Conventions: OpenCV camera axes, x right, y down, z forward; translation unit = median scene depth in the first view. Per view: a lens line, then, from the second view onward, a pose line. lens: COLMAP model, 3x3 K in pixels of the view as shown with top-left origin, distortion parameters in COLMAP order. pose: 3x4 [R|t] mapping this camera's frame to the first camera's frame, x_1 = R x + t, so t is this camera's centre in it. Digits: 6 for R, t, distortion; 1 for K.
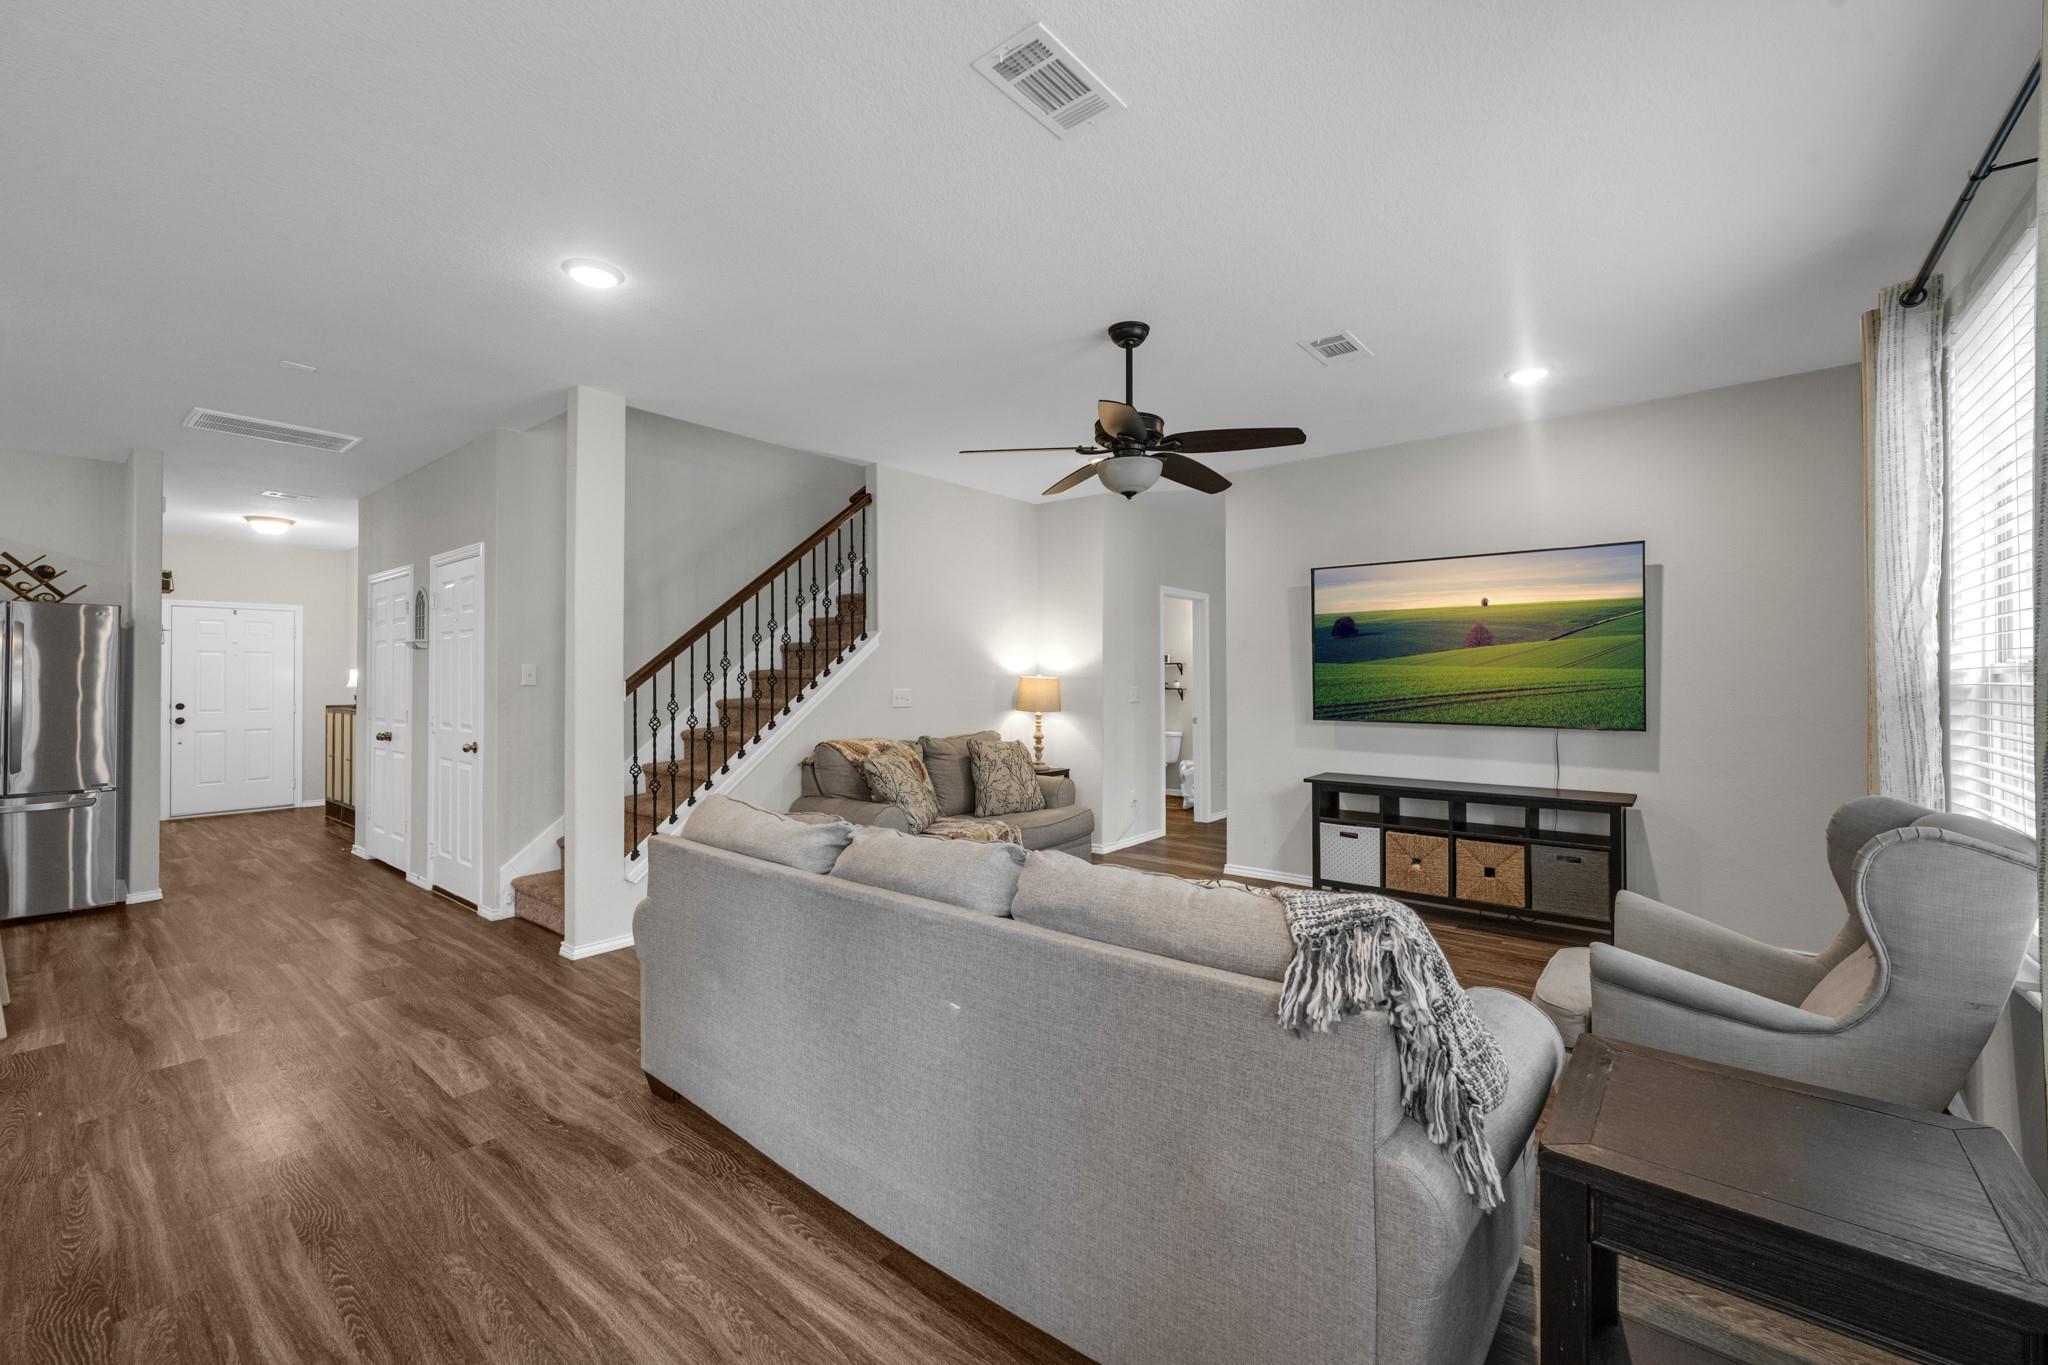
lens RADIAL K [[823.0, 0, 1011.9], [0, 823.0, 671.3], [0, 0, 1]] dist [0.000585, 0.000018]
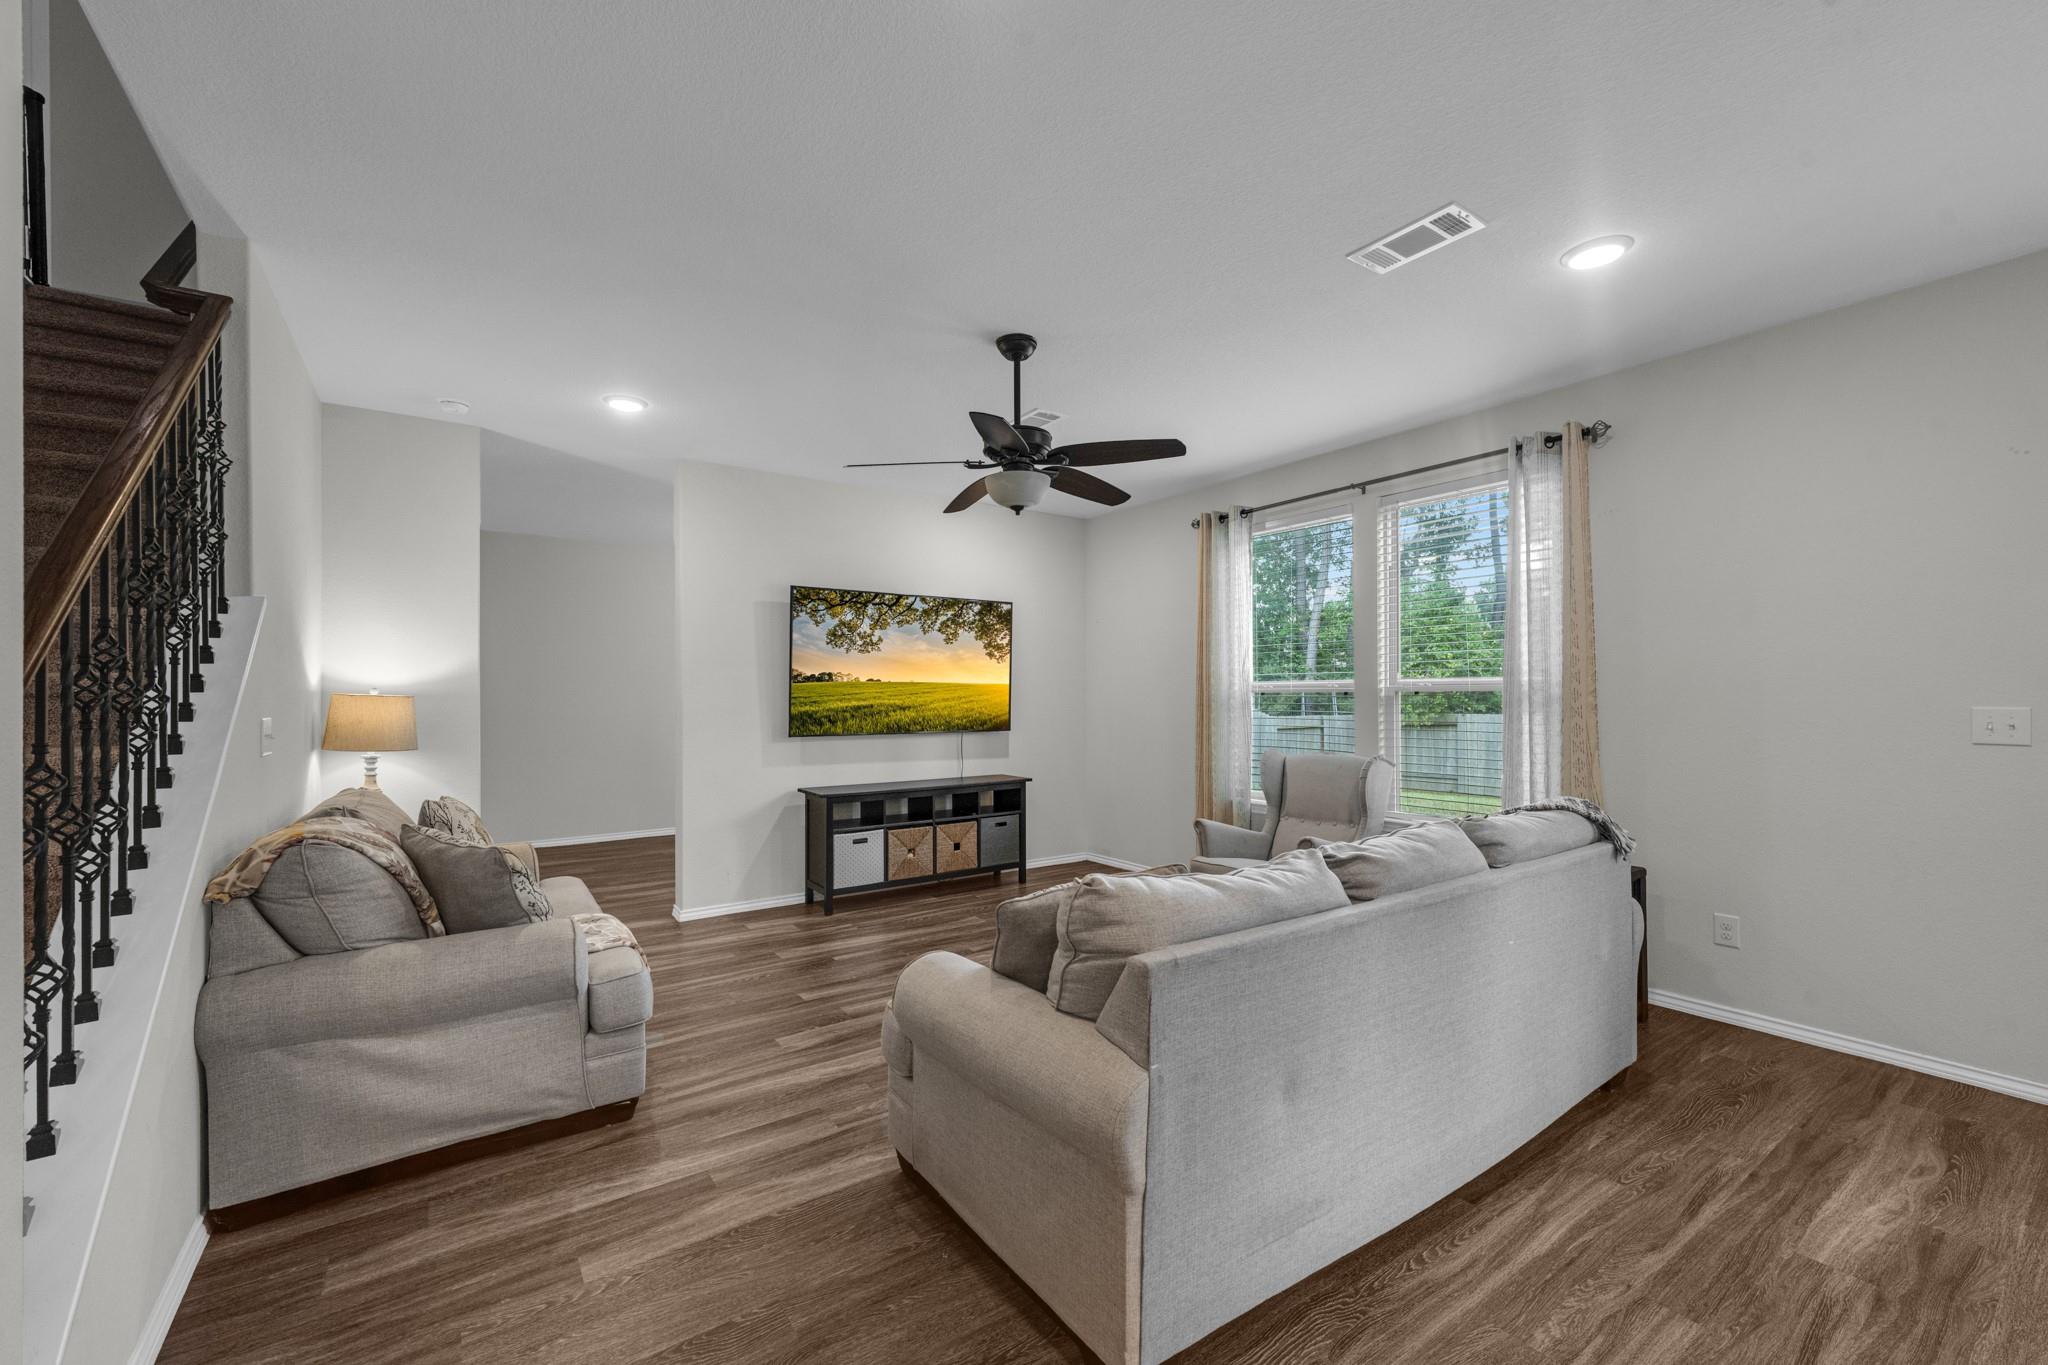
lens RADIAL K [[823.0, 0, 1007.8], [0, 823.0, 692.8], [0, 0, 1]] dist [0.000585, 0.000018]
pose [[0.277518, 0.001661, 0.960719, -0.638199], [-0.003509, 0.999994, -0.000715, 0.006089], [-0.960714, -0.003172, 0.277523, 0.581129]]
